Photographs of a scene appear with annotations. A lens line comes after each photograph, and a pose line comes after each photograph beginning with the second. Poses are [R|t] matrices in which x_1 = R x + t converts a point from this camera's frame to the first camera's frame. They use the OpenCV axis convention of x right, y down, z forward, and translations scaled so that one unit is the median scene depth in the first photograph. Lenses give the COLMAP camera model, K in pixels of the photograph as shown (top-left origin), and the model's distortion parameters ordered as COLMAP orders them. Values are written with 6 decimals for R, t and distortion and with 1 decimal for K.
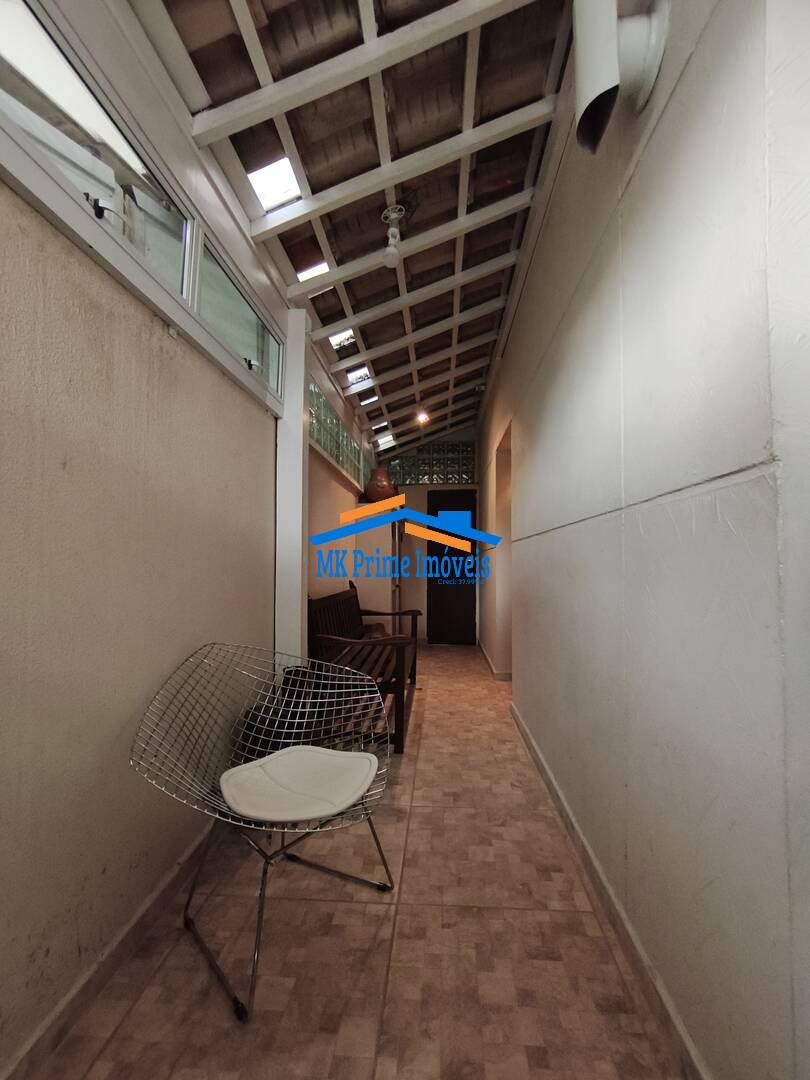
lens RADIAL K [[485.9, 0, 412.5], [0, 485.9, 546.4], [0, 0, 1]] dist [0.000361, 0.001274]
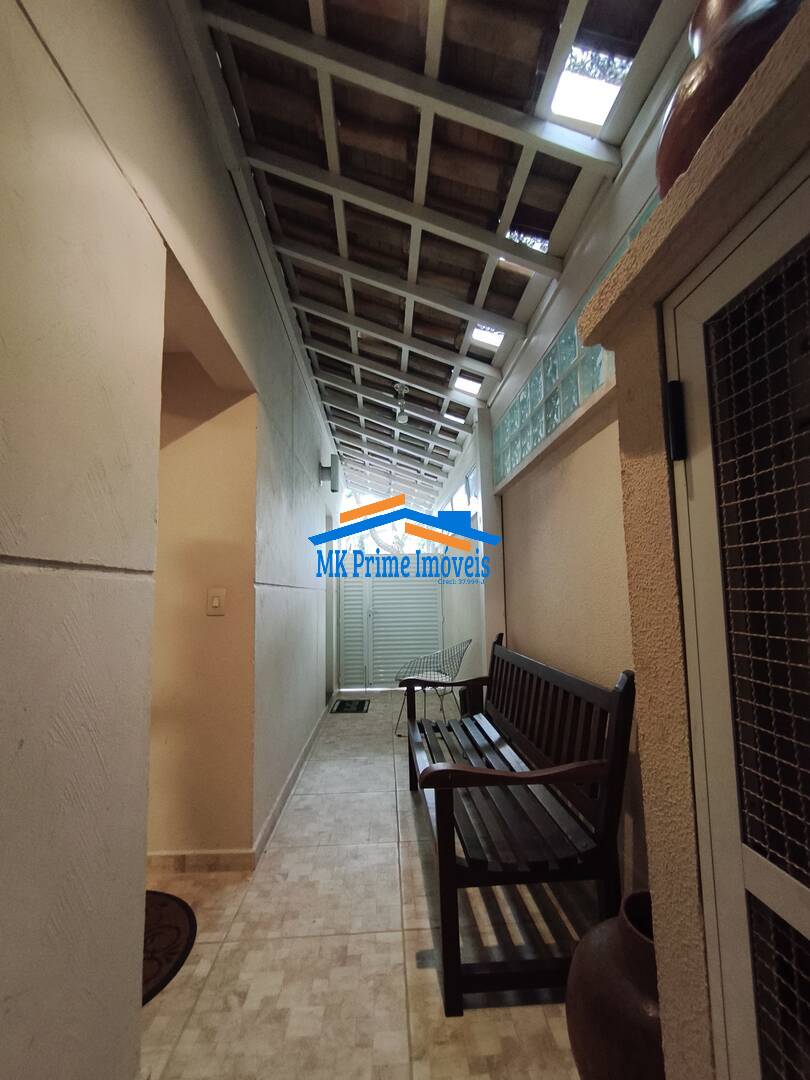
lens RADIAL K [[485.9, 0, 412.5], [0, 485.9, 546.4], [0, 0, 1]] dist [0.000361, 0.001274]
pose [[-0.992581, 0.006080, -0.121437, 0.089952], [0.022762, 0.990384, -0.136463, 0.036876], [0.119439, -0.138215, -0.983174, 1.898683]]
